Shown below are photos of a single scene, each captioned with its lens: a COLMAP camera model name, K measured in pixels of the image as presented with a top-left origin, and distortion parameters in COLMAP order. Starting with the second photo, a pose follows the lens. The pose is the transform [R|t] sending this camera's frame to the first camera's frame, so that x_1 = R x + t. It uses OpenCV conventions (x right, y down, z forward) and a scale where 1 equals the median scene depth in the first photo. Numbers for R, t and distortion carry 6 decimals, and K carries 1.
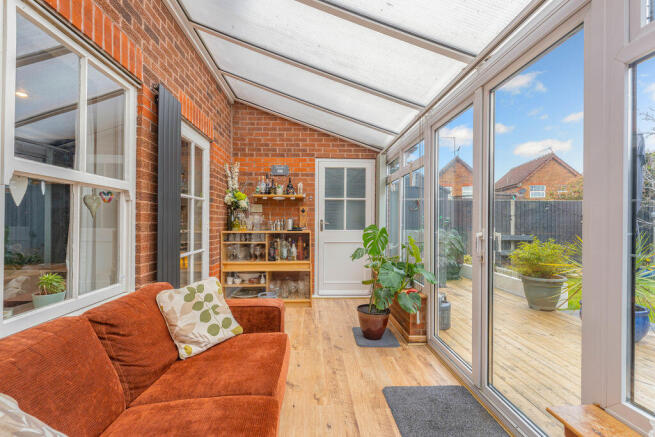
lens RADIAL K [[315.8, 0, 327.5], [0, 315.8, 218.5], [0, 0, 1]] dist [-0.000345, -0.000031]
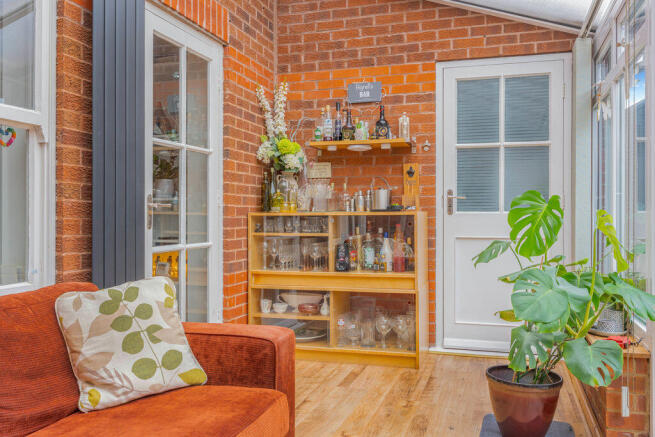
lens RADIAL K [[629.1, 0, 327.5], [0, 629.1, 218.5], [0, 0, 1]] dist [-0.001859, -0.002812]
pose [[0.932113, -0.005575, -0.362124, 0.169445], [0.006452, 0.999978, 0.001215, 0.049115], [0.362110, -0.003469, 0.932129, 0.054227]]
